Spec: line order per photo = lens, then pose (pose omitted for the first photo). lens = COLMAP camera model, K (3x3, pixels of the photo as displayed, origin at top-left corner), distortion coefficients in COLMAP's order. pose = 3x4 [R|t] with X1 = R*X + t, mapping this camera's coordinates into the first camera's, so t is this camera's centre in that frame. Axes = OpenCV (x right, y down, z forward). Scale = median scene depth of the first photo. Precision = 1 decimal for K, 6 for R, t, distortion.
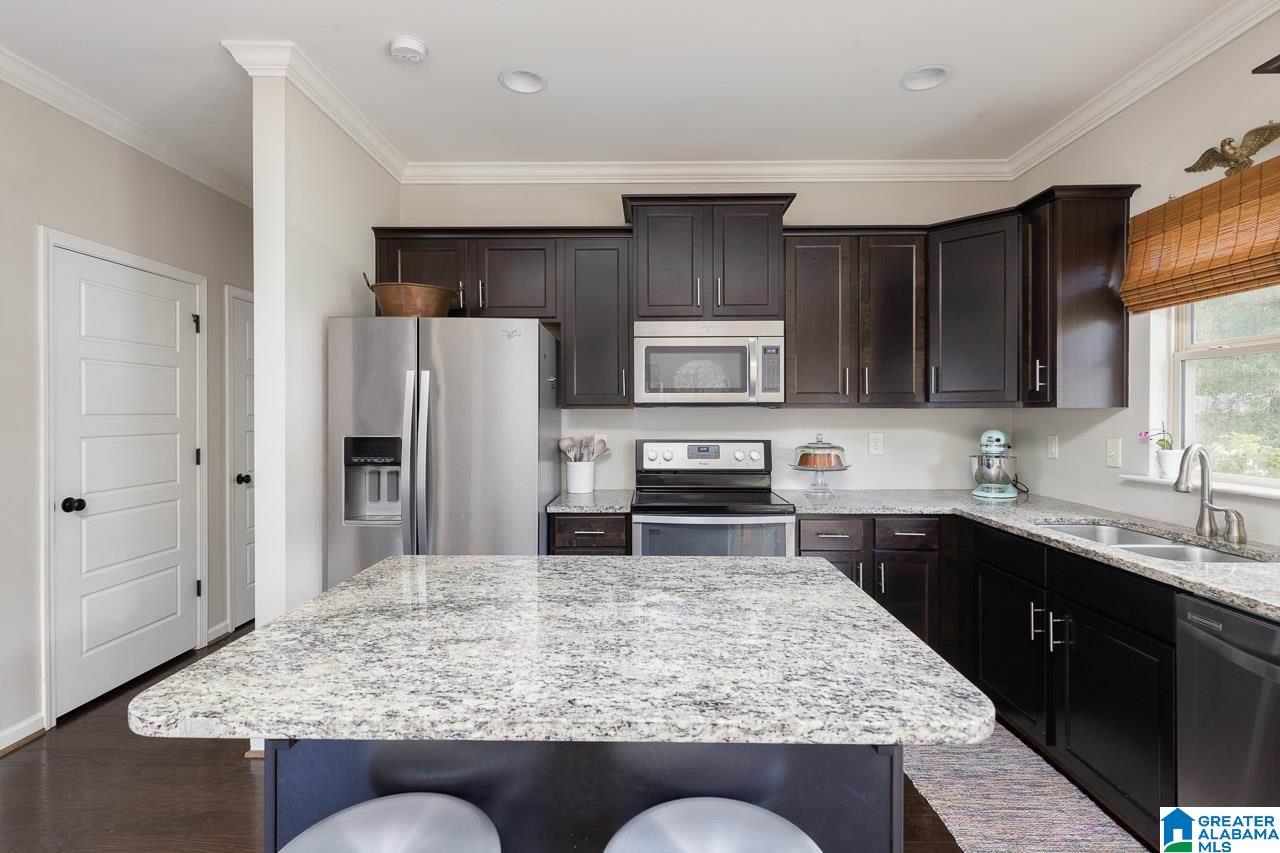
lens RADIAL K [[600.6, 0, 647.8], [0, 600.6, 413.8], [0, 0, 1]] dist [0.006172, -0.000036]
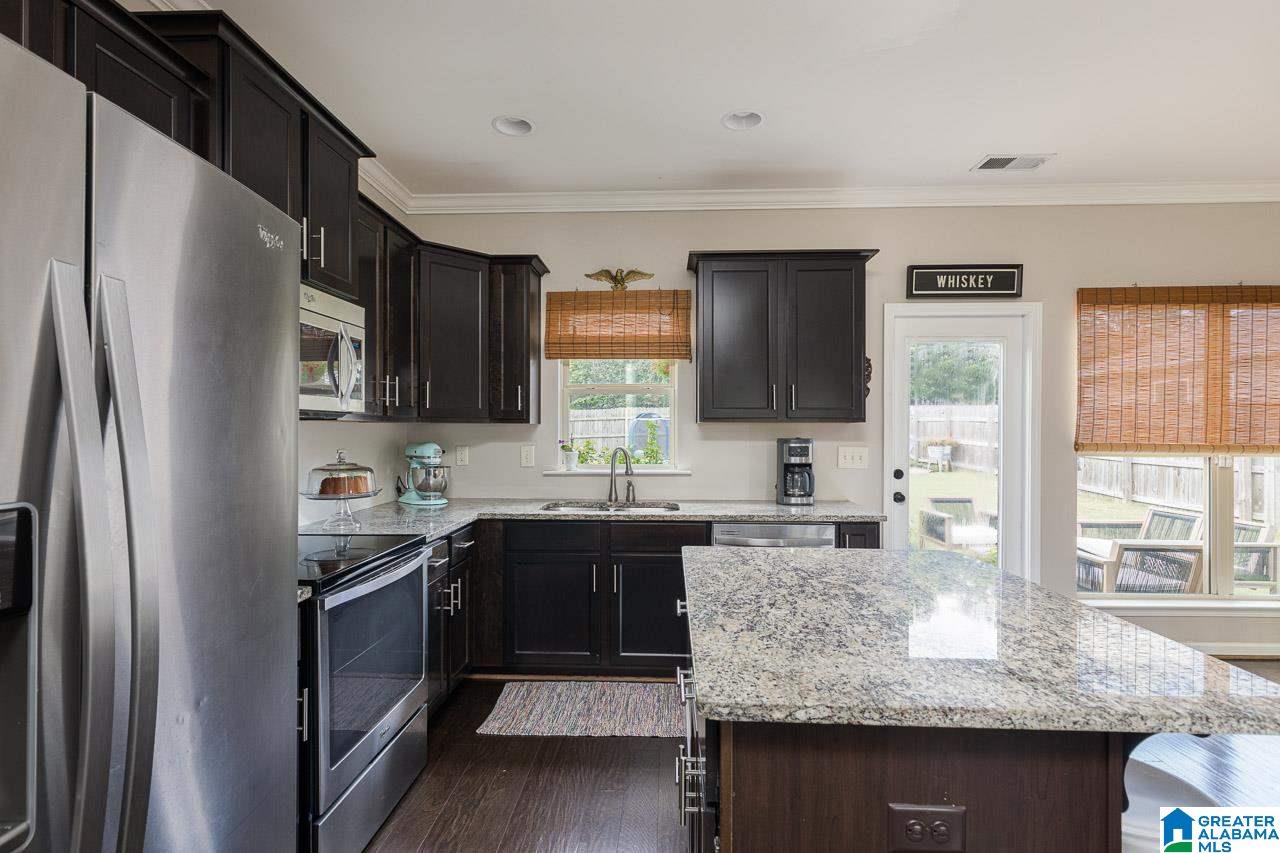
lens RADIAL K [[619.5, 0, 640.0], [0, 619.5, 426.5], [0, 0, 1]] dist [0.006762, 0.000208]
pose [[0.045814, 0.004262, 0.998941, -0.644967], [-0.001270, 0.999990, -0.004208, 0.001814], [-0.998949, -0.001076, 0.045819, 0.690117]]
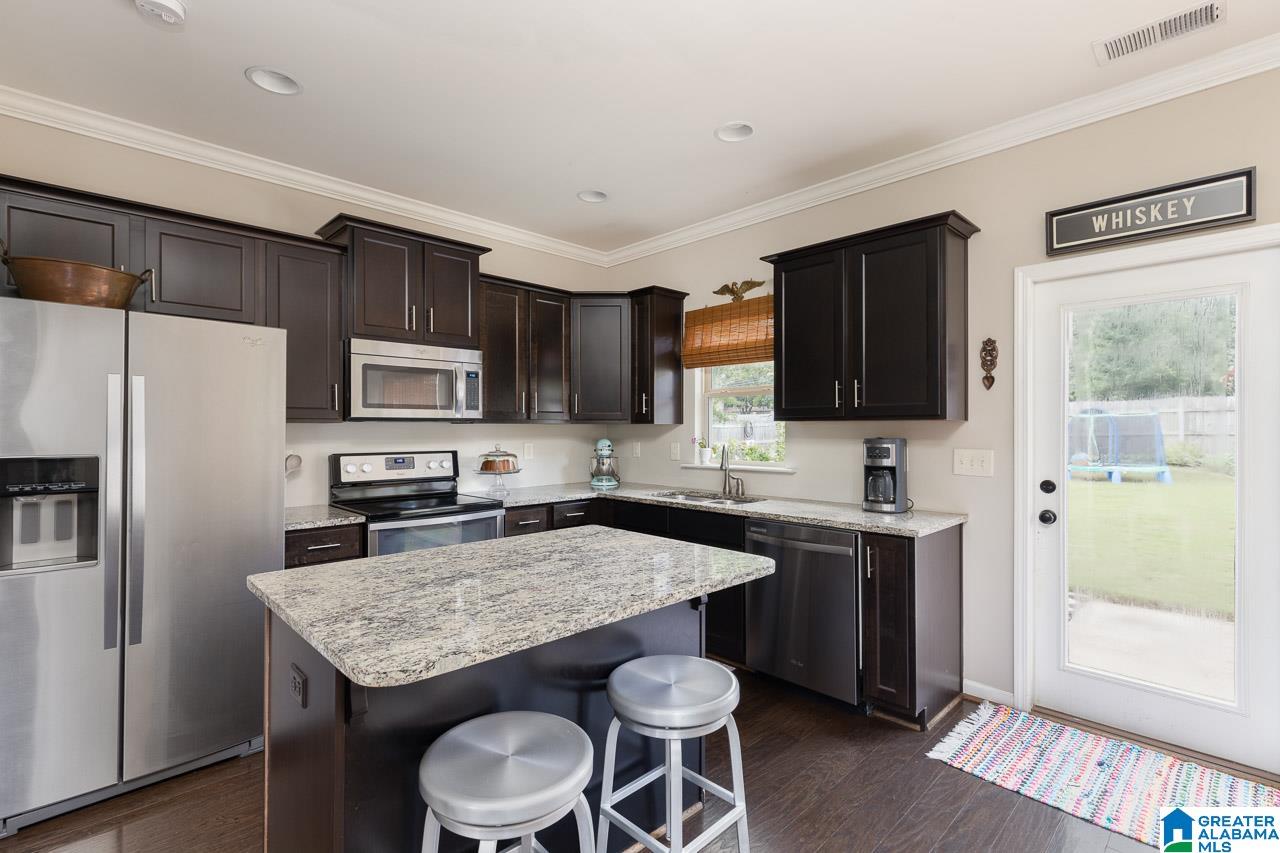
lens RADIAL K [[578.5, 0, 636.9], [0, 578.5, 426.8], [0, 0, 1]] dist [0.003142, 0.000003]
pose [[0.712894, 0.001919, 0.701269, -0.421997], [0.000842, 0.999993, -0.003593, 0.002522], [-0.701271, 0.003152, 0.712887, -0.058890]]
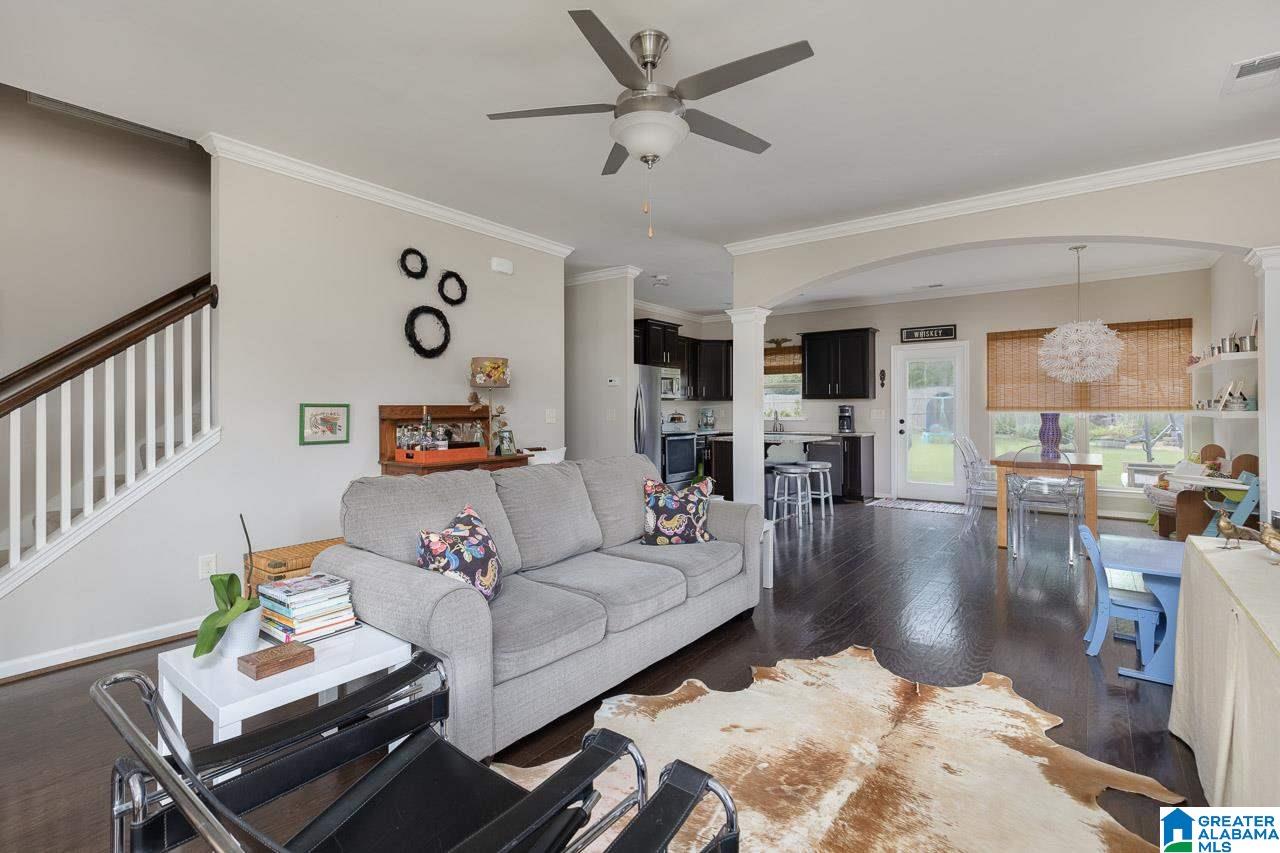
lens RADIAL K [[593.6, 0, 614.8], [0, 593.6, 409.8], [0, 0, 1]] dist [0.000465, -0.000004]
pose [[0.615896, 0.004929, 0.787812, -2.475601], [0.001272, 0.999973, -0.007251, 0.065065], [-0.787827, 0.005468, 0.615873, -0.550121]]
